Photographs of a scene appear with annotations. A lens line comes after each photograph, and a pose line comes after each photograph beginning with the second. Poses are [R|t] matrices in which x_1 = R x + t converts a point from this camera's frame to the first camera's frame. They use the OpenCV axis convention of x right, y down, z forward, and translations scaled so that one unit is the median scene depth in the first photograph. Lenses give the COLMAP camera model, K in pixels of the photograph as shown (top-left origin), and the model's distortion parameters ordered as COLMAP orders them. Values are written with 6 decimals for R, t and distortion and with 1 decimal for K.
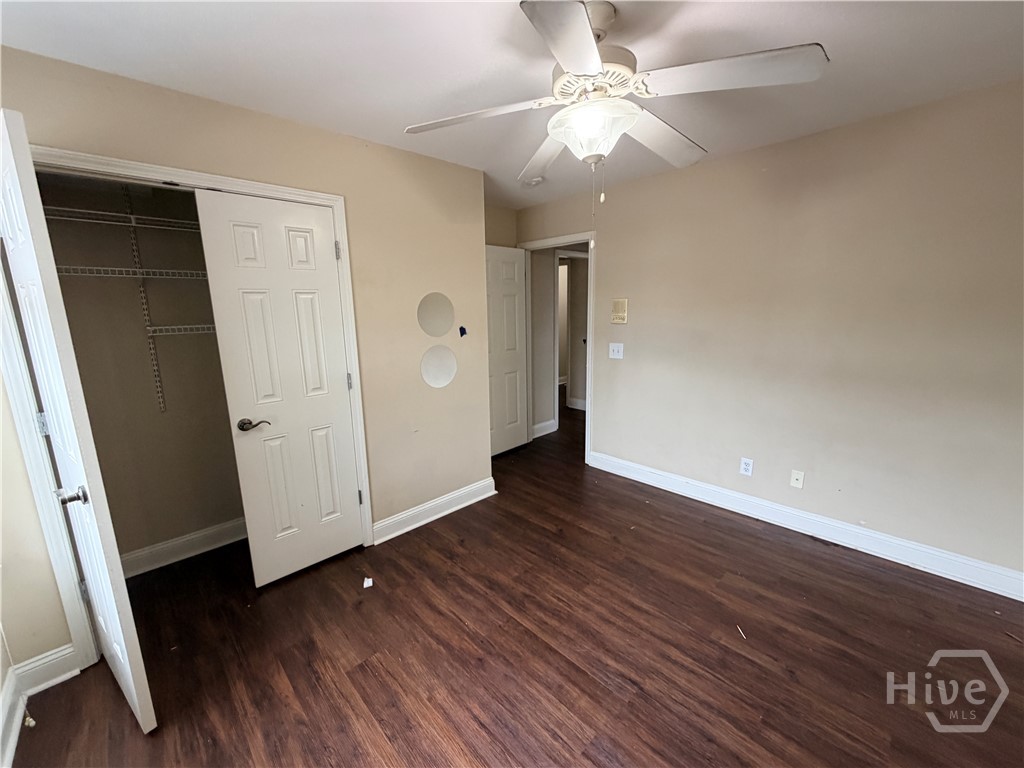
lens RADIAL K [[409.0, 0, 509.5], [0, 409.0, 383.9], [0, 0, 1]] dist [0.000694, 0.000023]
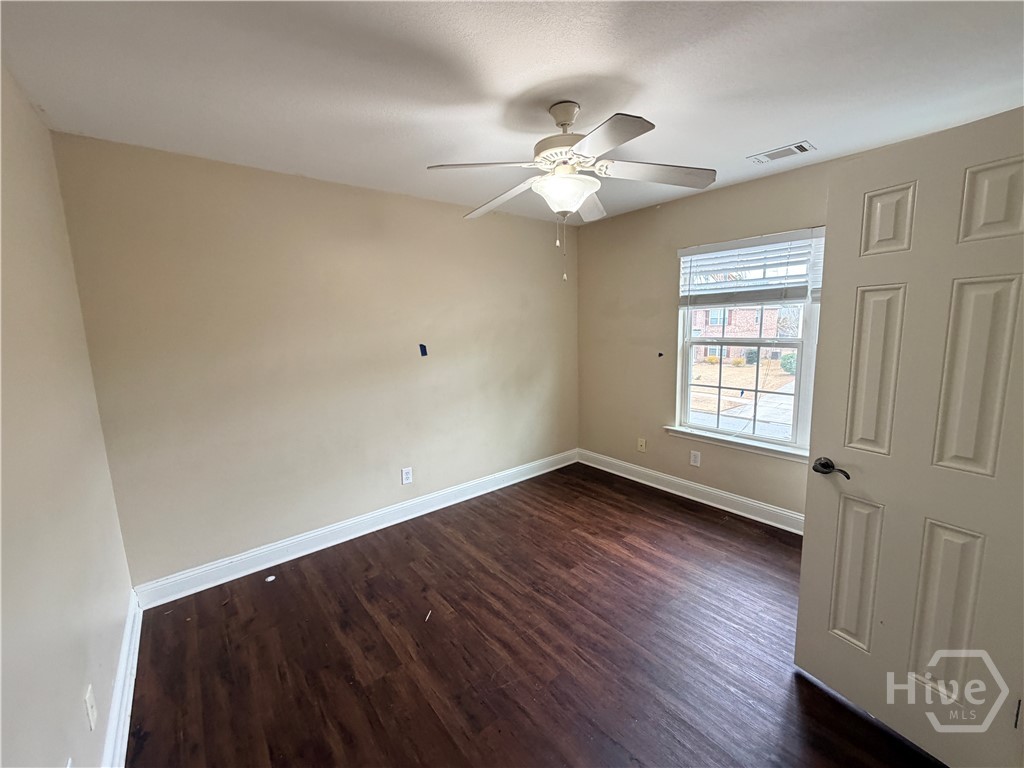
lens RADIAL K [[409.0, 0, 509.5], [0, 409.0, 383.9], [0, 0, 1]] dist [0.000694, 0.000023]
pose [[-0.994598, 0.045963, 0.093069, 0.197238], [0.074417, 0.940821, 0.330632, -0.344571], [-0.072365, 0.335772, -0.939160, 1.758678]]
